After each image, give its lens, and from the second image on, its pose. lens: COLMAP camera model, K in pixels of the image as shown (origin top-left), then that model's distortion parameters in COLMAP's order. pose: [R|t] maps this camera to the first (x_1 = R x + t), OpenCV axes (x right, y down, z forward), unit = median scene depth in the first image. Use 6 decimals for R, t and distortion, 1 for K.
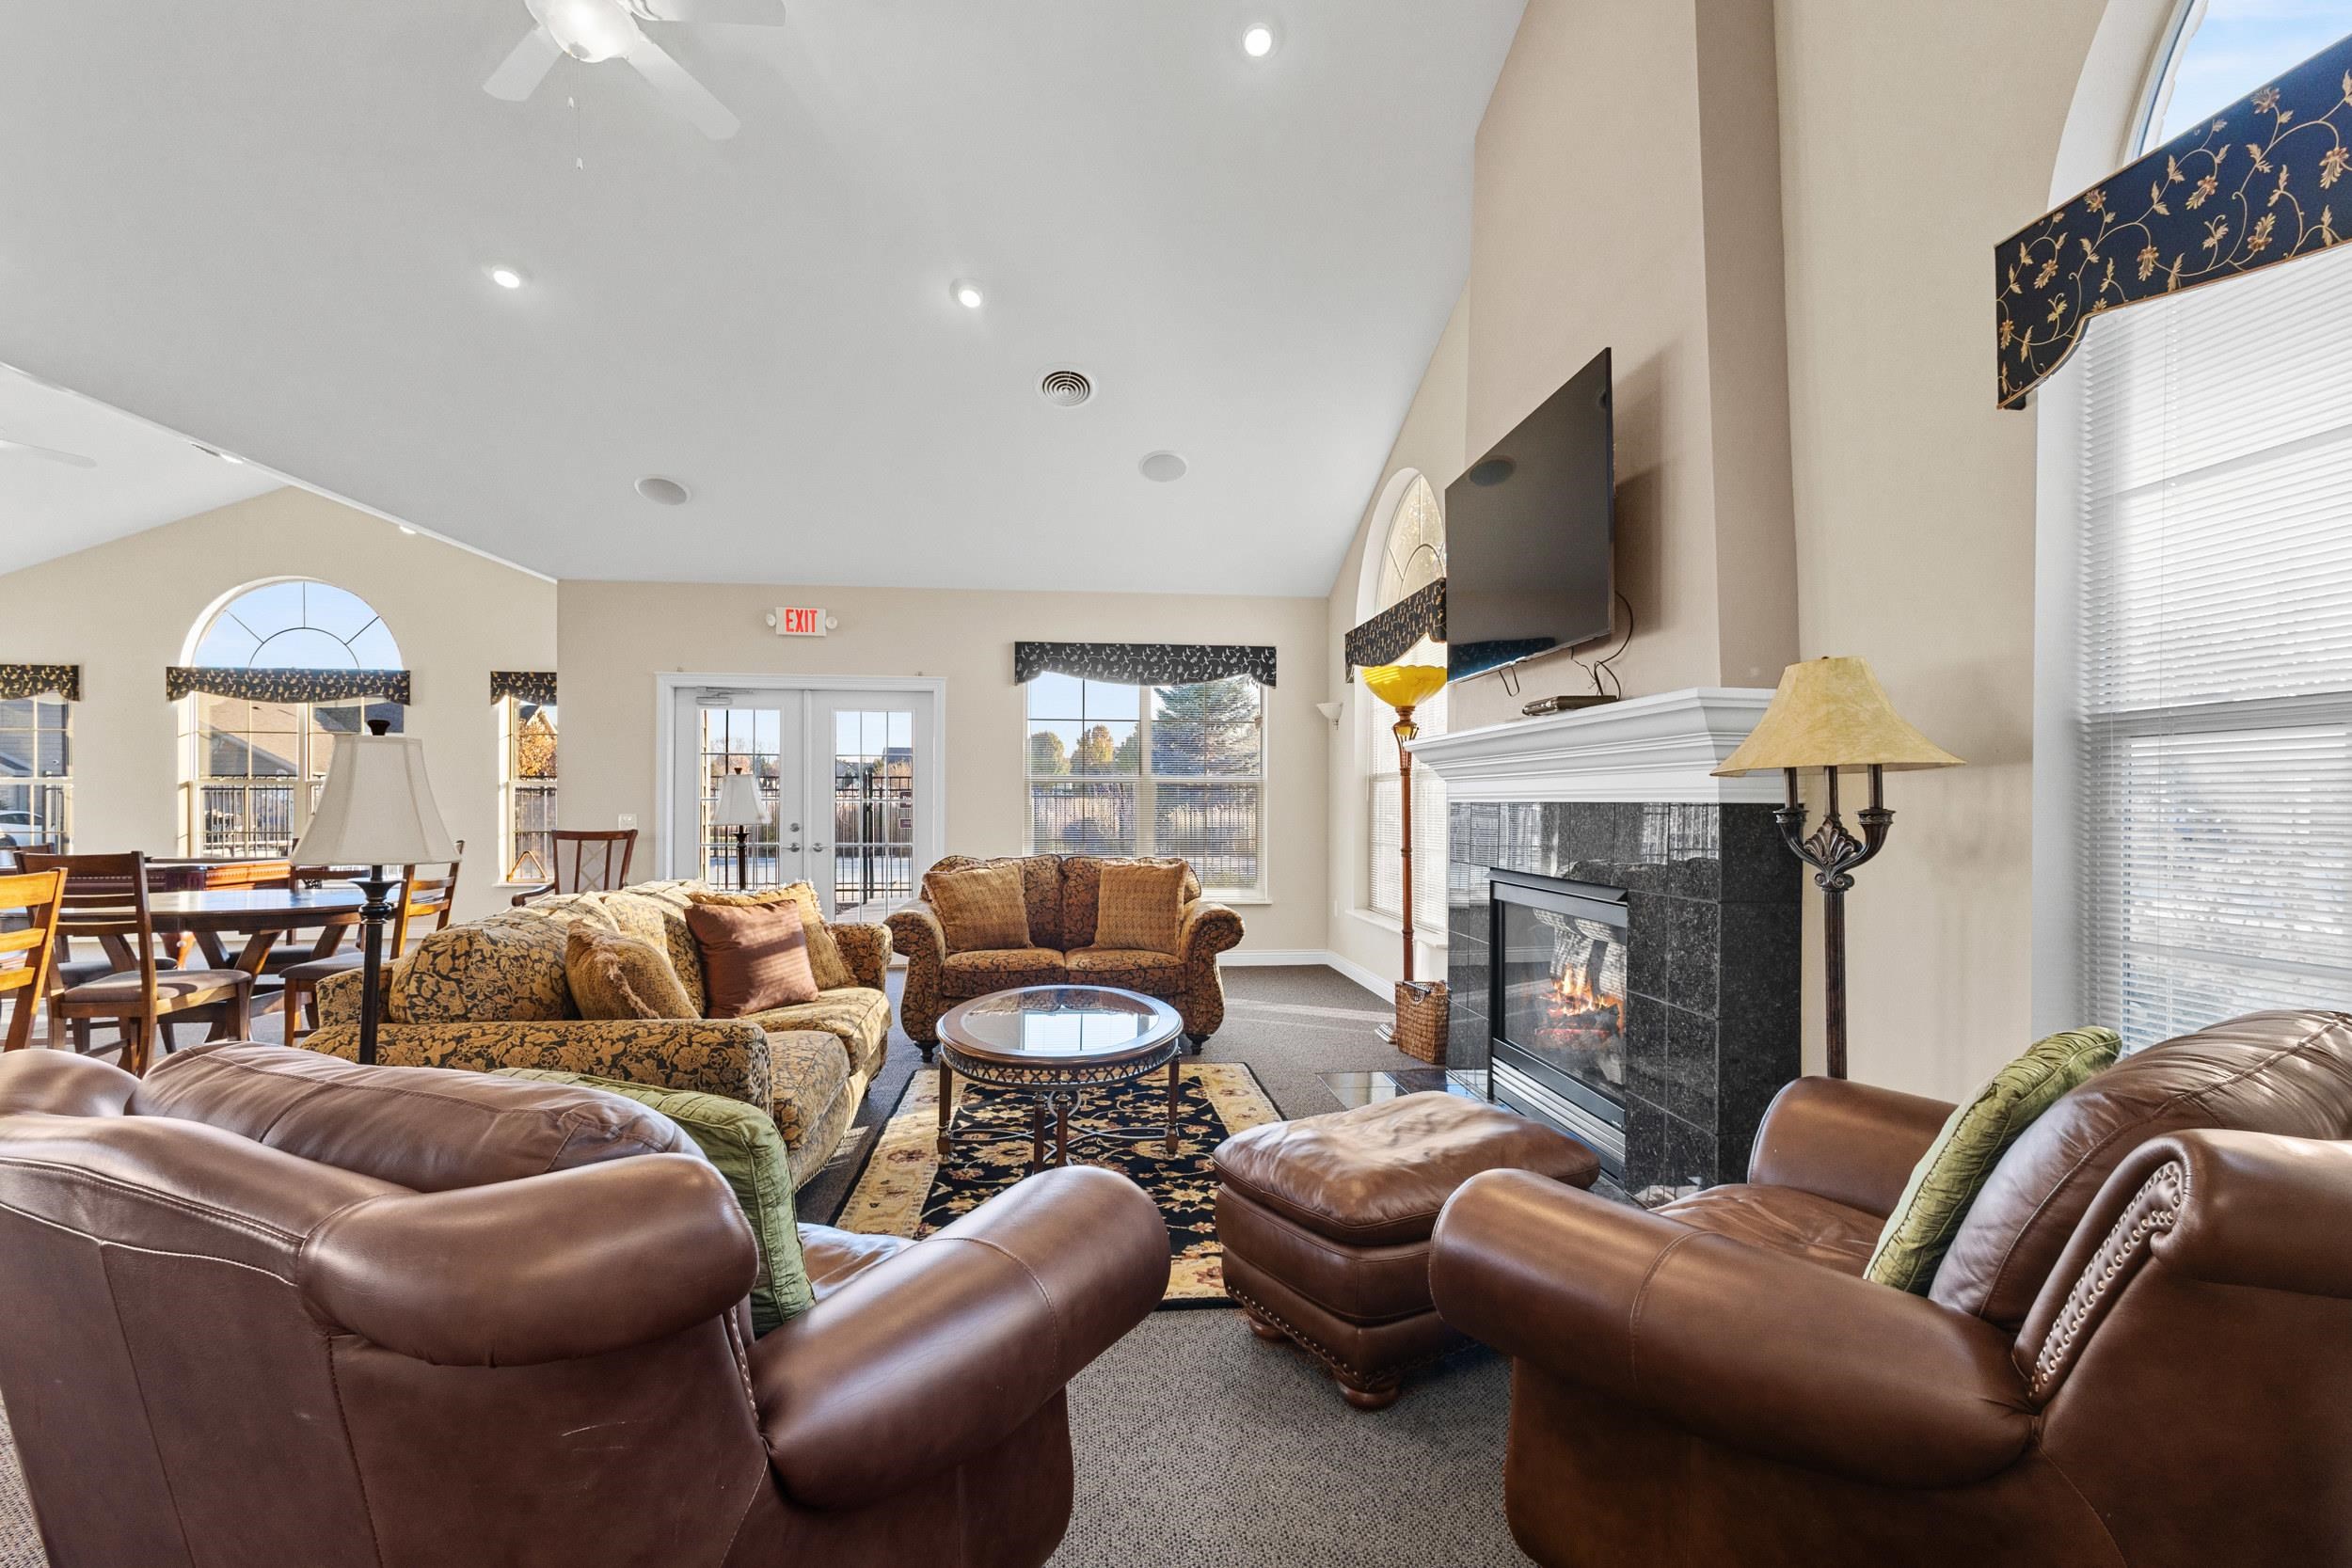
lens RADIAL K [[1080.9, 0, 1184.2], [0, 1080.9, 787.9], [0, 0, 1]] dist [0.001727, -0.001574]
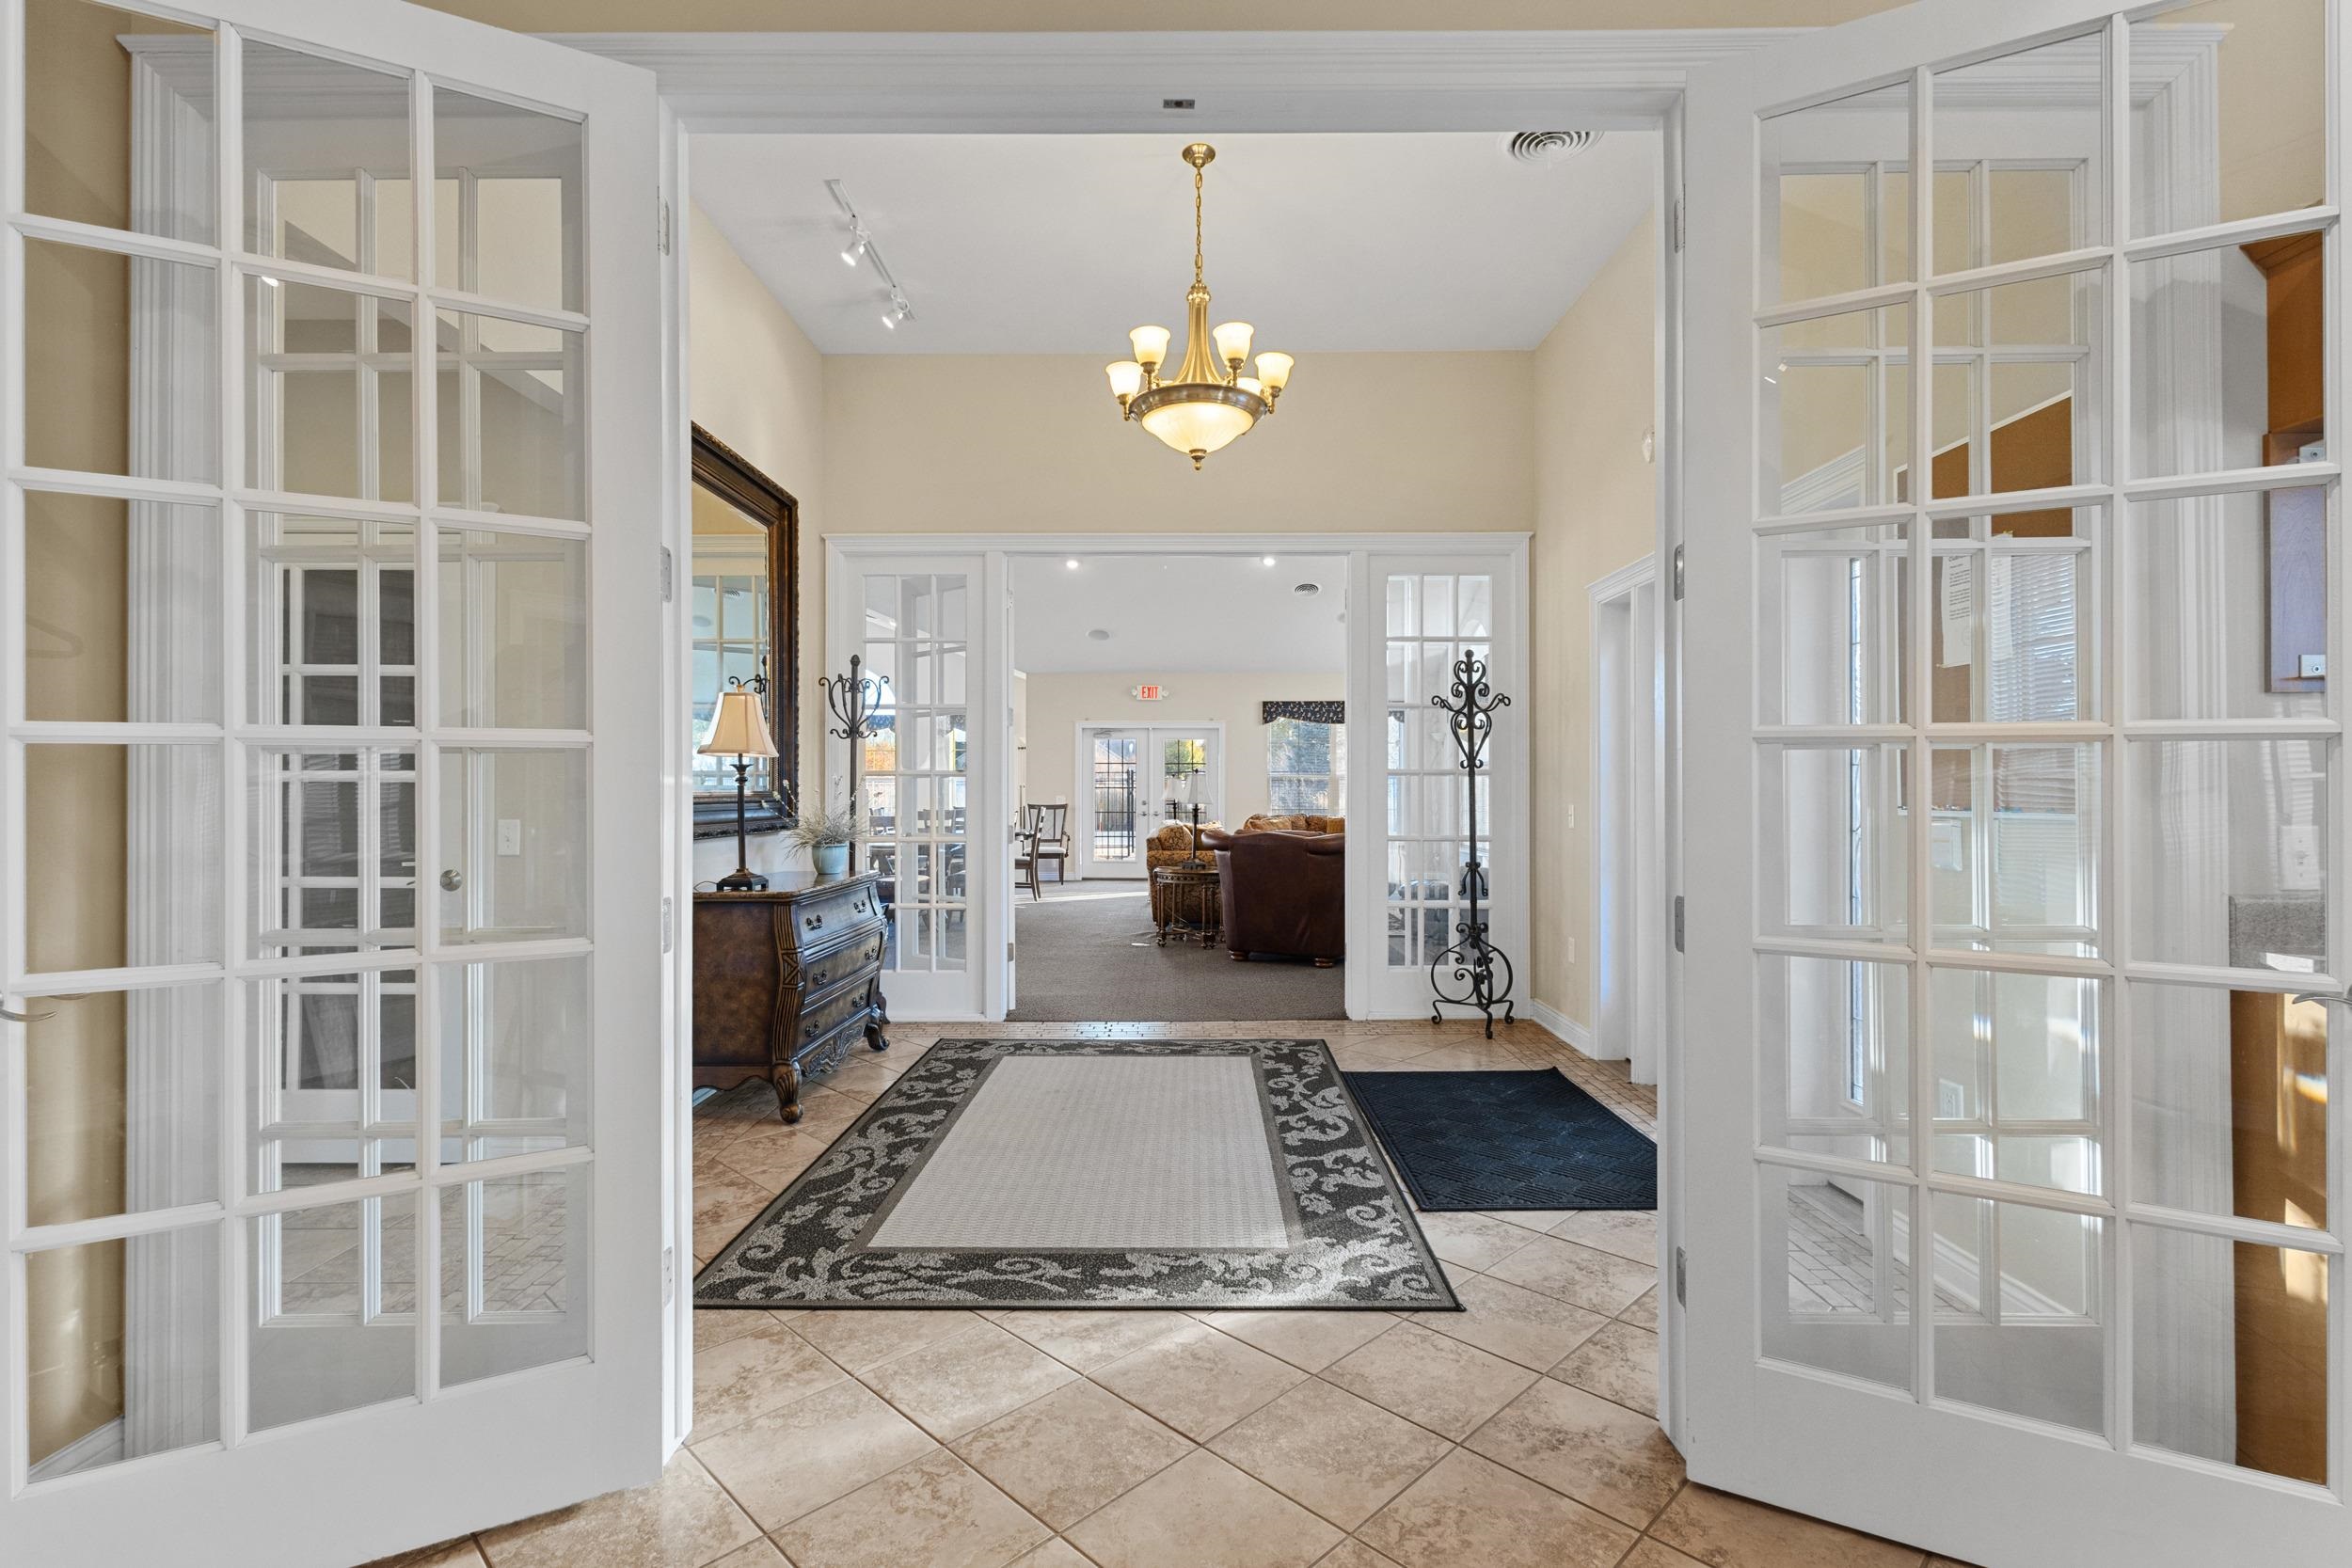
lens RADIAL K [[1080.9, 0, 1177.0], [0, 1080.9, 783.4], [0, 0, 1]] dist [0.001727, -0.001574]
pose [[0.992172, -0.002062, -0.124863, -0.061993], [0.002781, 0.999980, 0.005592, -0.006376], [0.124849, -0.005896, 0.992158, -0.703112]]
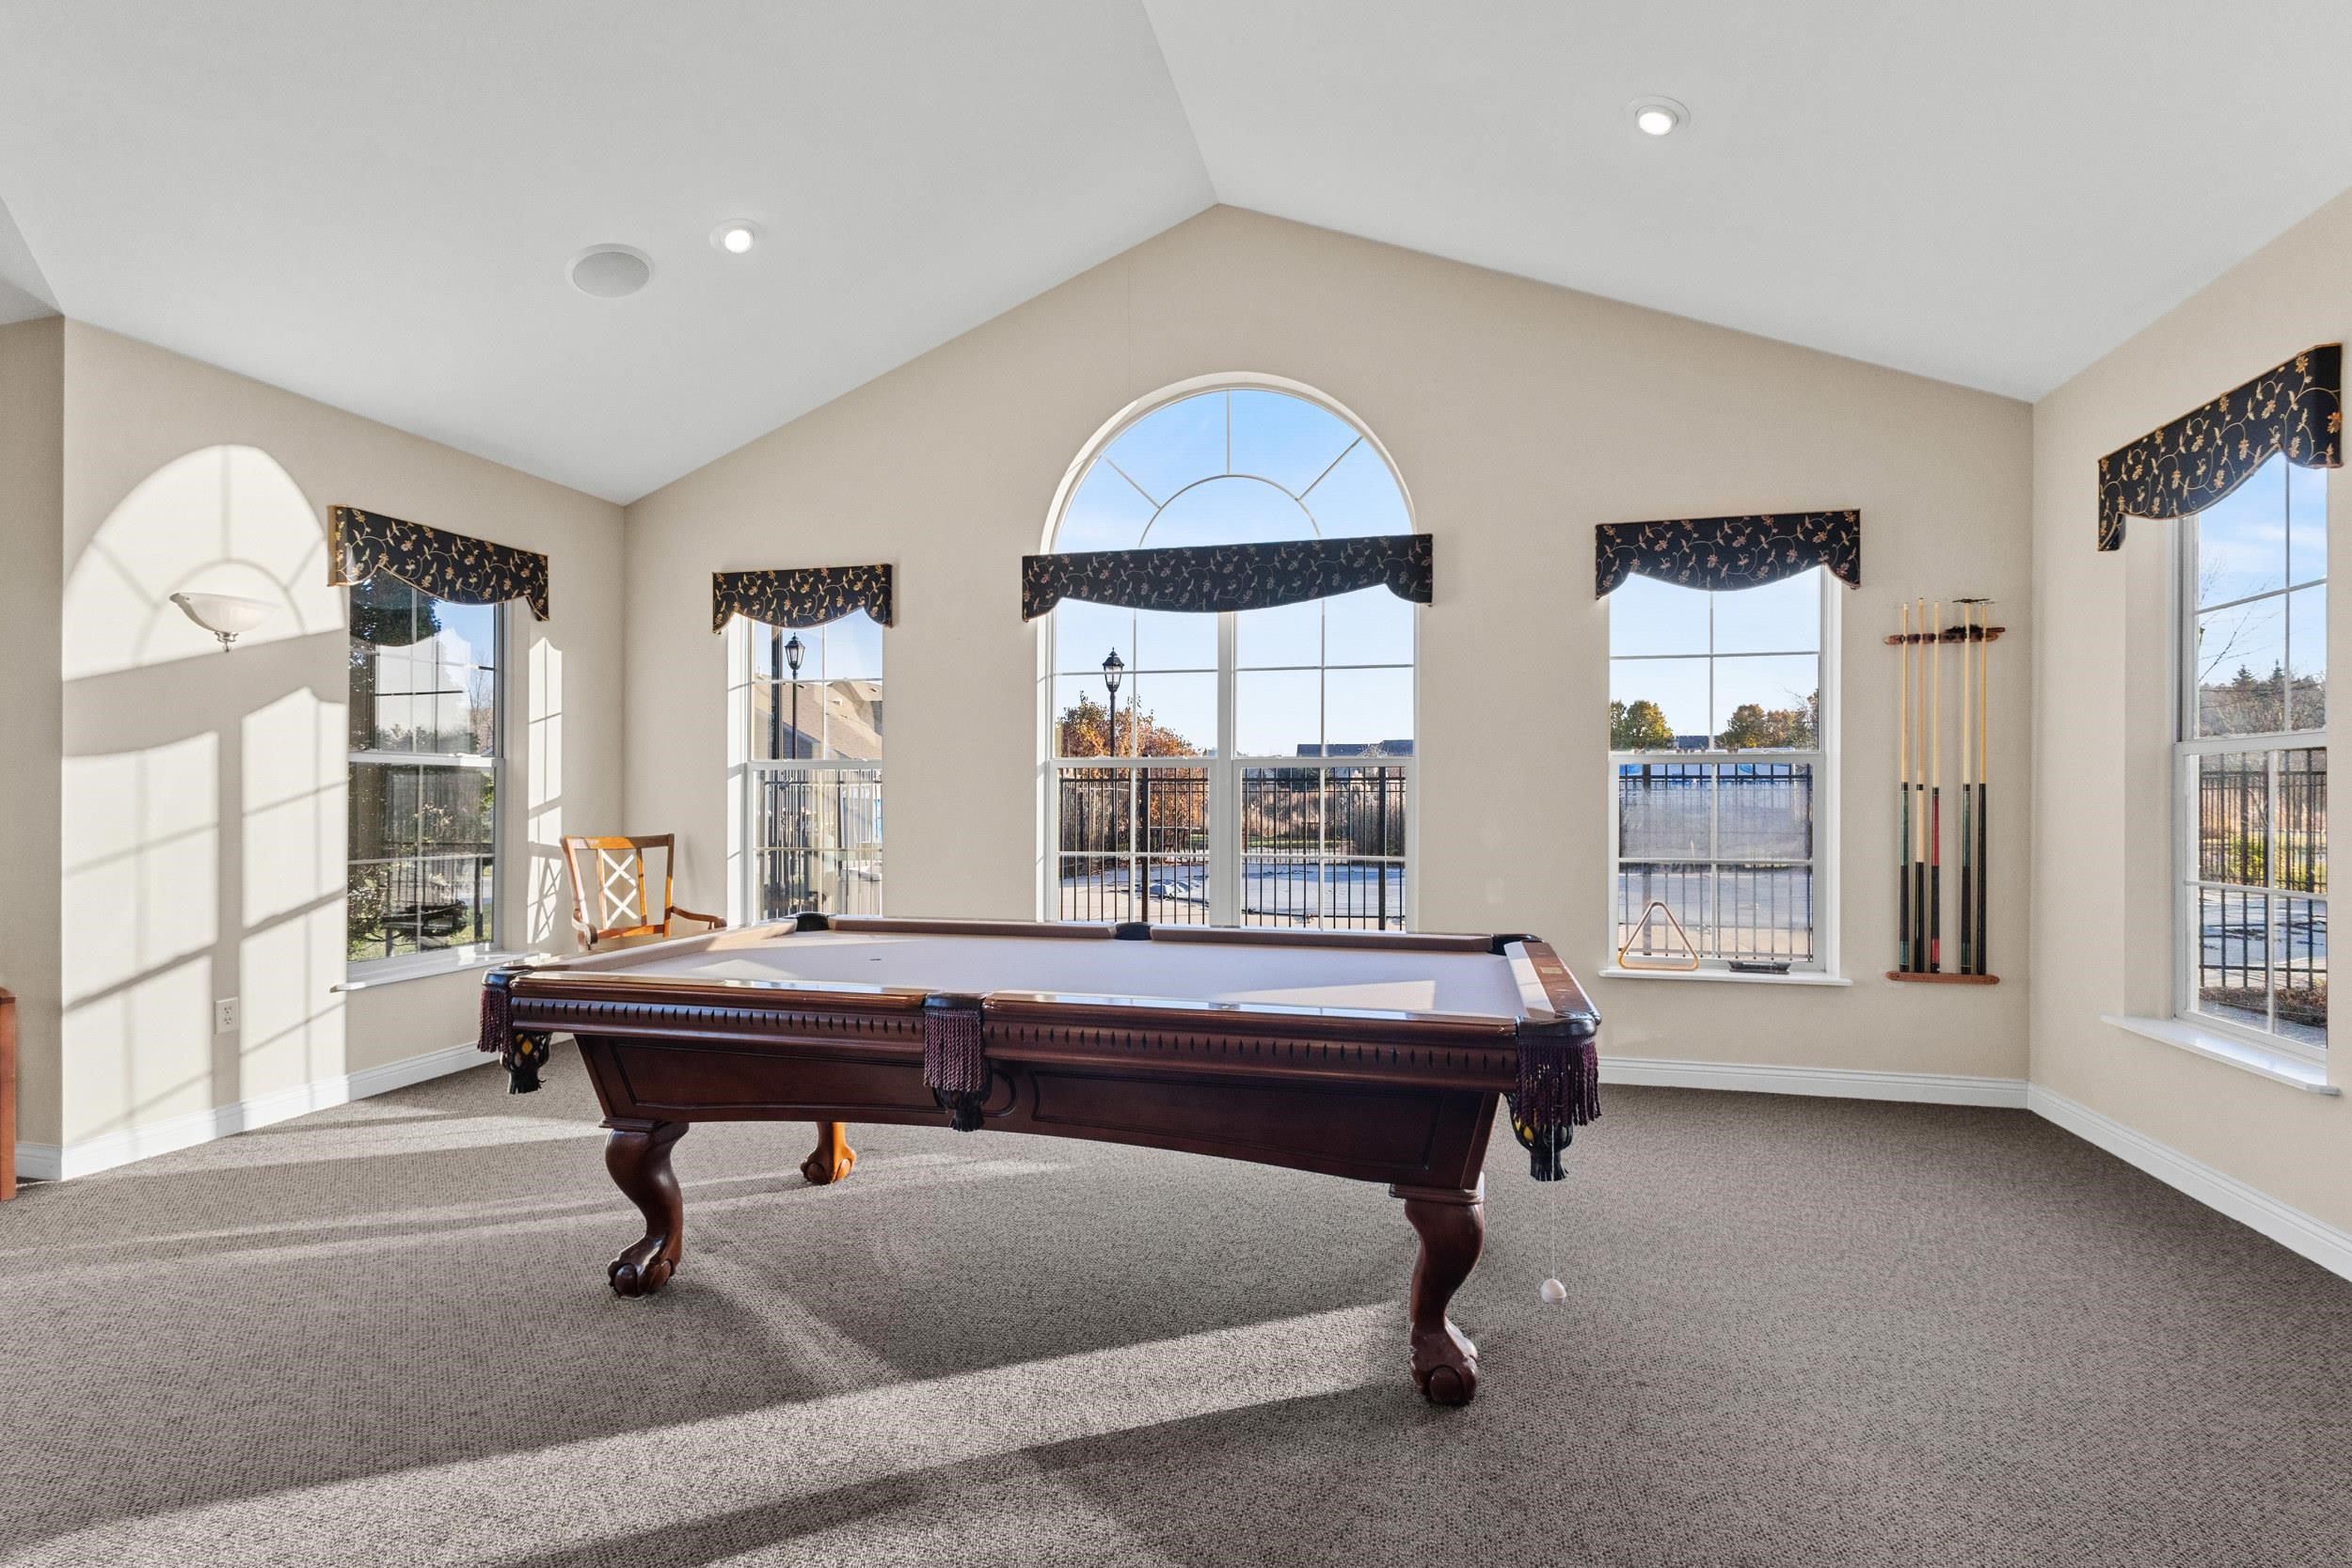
lens RADIAL K [[1080.9, 0, 1182.6], [0, 1080.9, 794.2], [0, 0, 1]] dist [0.001727, -0.001574]
pose [[0.932249, 0.001127, -0.361816, -0.669353], [0.002139, 0.999960, 0.008627, 0.005960], [0.361811, -0.008816, 0.932210, 0.514560]]
